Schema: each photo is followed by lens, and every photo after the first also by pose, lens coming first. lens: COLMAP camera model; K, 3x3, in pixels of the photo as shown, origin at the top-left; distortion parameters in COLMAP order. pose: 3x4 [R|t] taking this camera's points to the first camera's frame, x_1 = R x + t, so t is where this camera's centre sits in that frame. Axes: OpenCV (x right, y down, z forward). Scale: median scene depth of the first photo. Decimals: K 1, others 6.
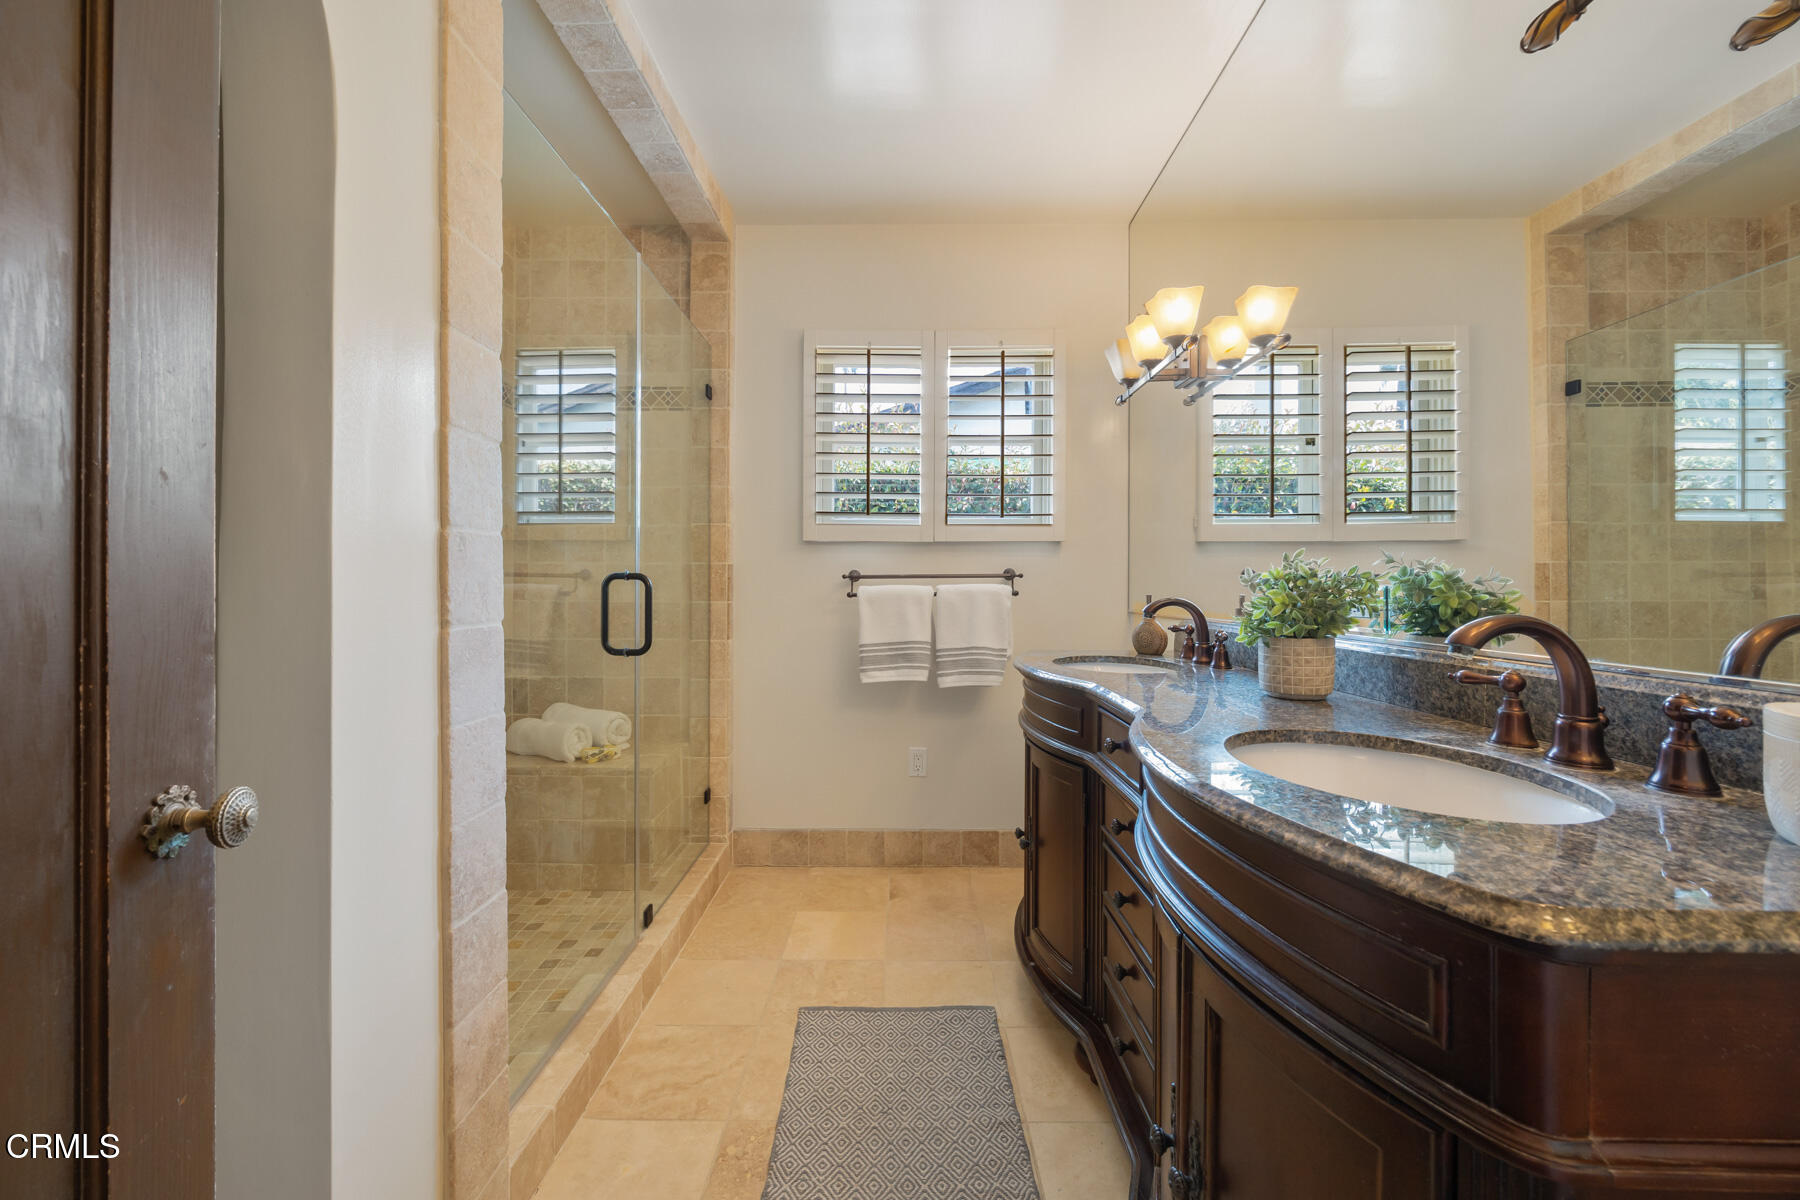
lens RADIAL K [[699.1, 0, 900.0], [0, 699.1, 600.0], [0, 0, 1]] dist [-0.018510, 0.000012]
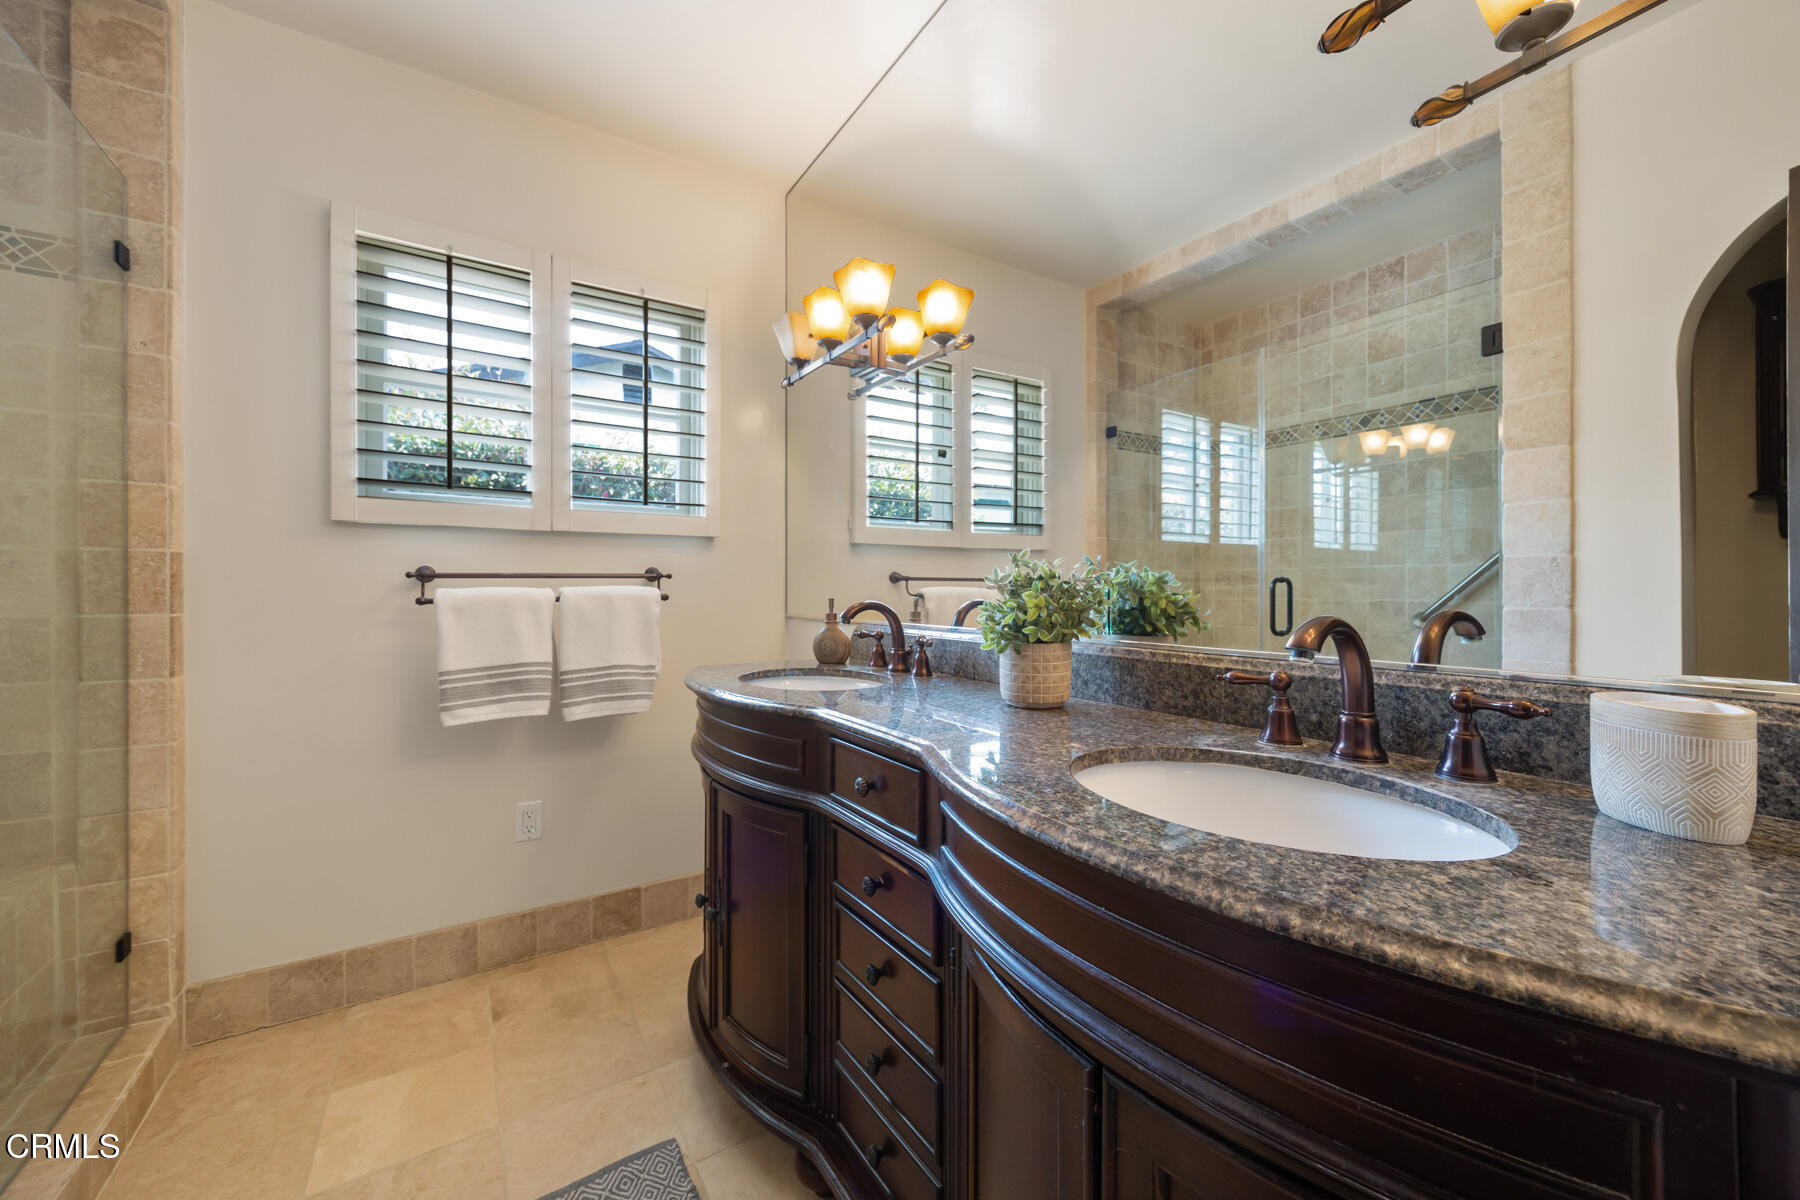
lens RADIAL K [[683.8, 0, 898.6], [0, 683.8, 598.4], [0, 0, 1]] dist [-0.002781, 0.000370]
pose [[0.832852, -0.008148, 0.553435, -0.052012], [0.011839, 0.999925, -0.003095, -0.002432], [-0.553369, 0.009130, 0.832886, 0.171636]]
